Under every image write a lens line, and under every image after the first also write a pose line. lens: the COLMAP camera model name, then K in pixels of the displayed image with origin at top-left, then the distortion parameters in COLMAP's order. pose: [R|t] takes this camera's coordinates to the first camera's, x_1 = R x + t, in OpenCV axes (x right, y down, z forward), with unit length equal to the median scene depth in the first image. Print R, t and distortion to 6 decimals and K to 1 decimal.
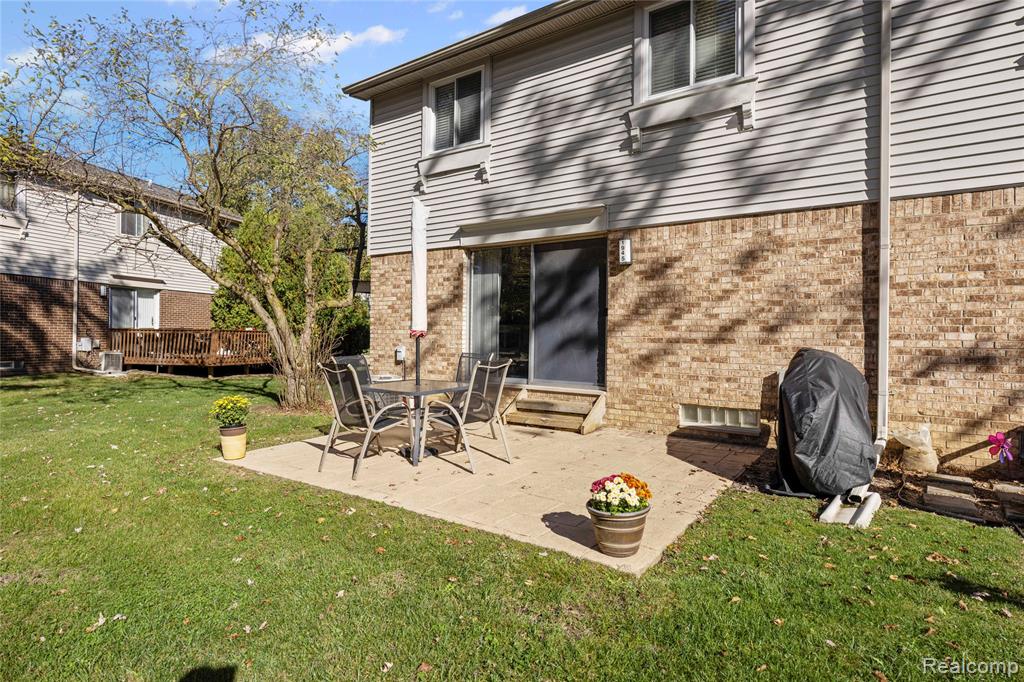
lens RADIAL K [[554.0, 0, 514.4], [0, 554.0, 340.1], [0, 0, 1]] dist [-0.010629, 0.001034]
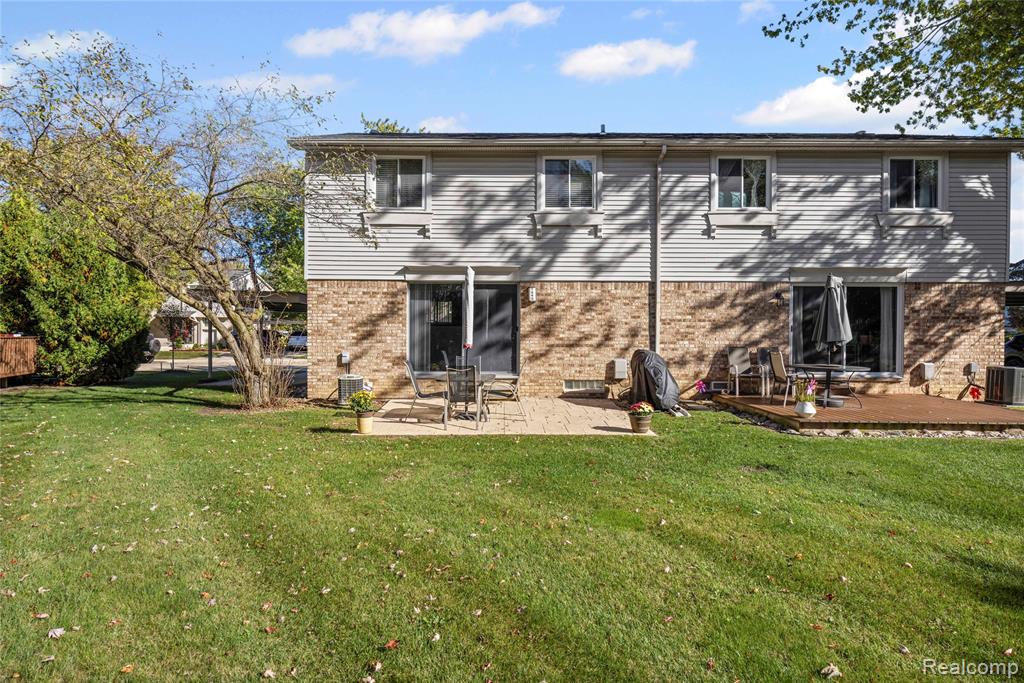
lens RADIAL K [[554.0, 0, 507.6], [0, 554.0, 340.0], [0, 0, 1]] dist [-0.010629, 0.001034]
pose [[0.812085, -0.018057, 0.583259, -0.886116], [0.010154, 0.999807, 0.016814, -0.048405], [-0.583450, -0.007732, 0.812112, -0.366239]]
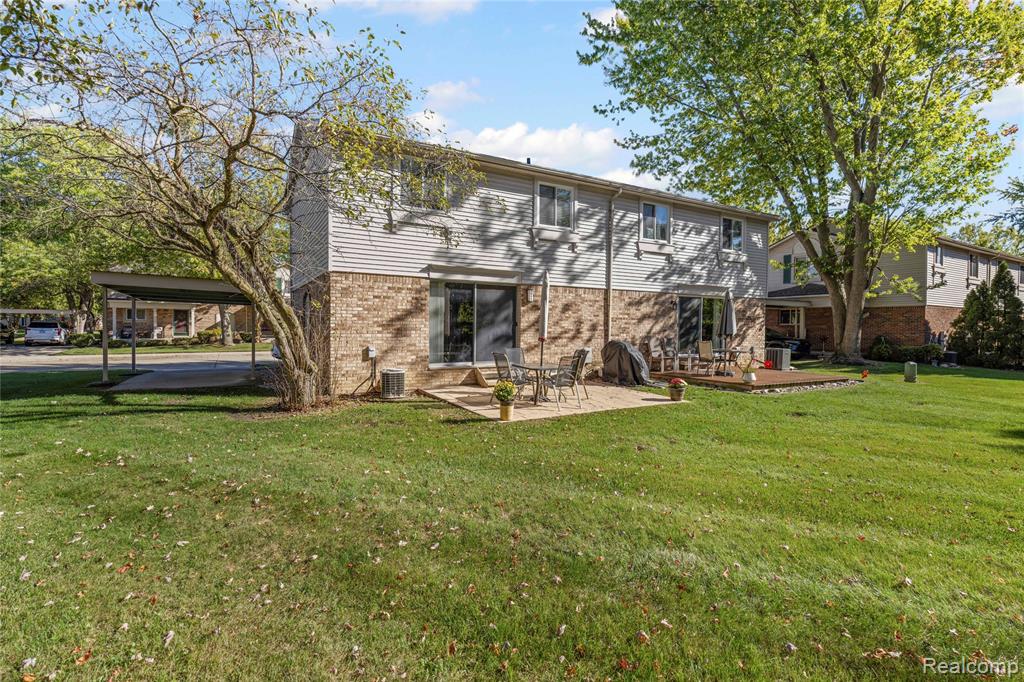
lens RADIAL K [[466.8, 0, 512.6], [0, 466.8, 338.5], [0, 0, 1]] dist [0.004710, -0.000239]
pose [[0.409370, -0.036013, 0.911657, -1.452092], [-0.000508, 0.999212, 0.039700, -0.069965], [-0.912368, -0.016715, 0.409029, 0.346024]]
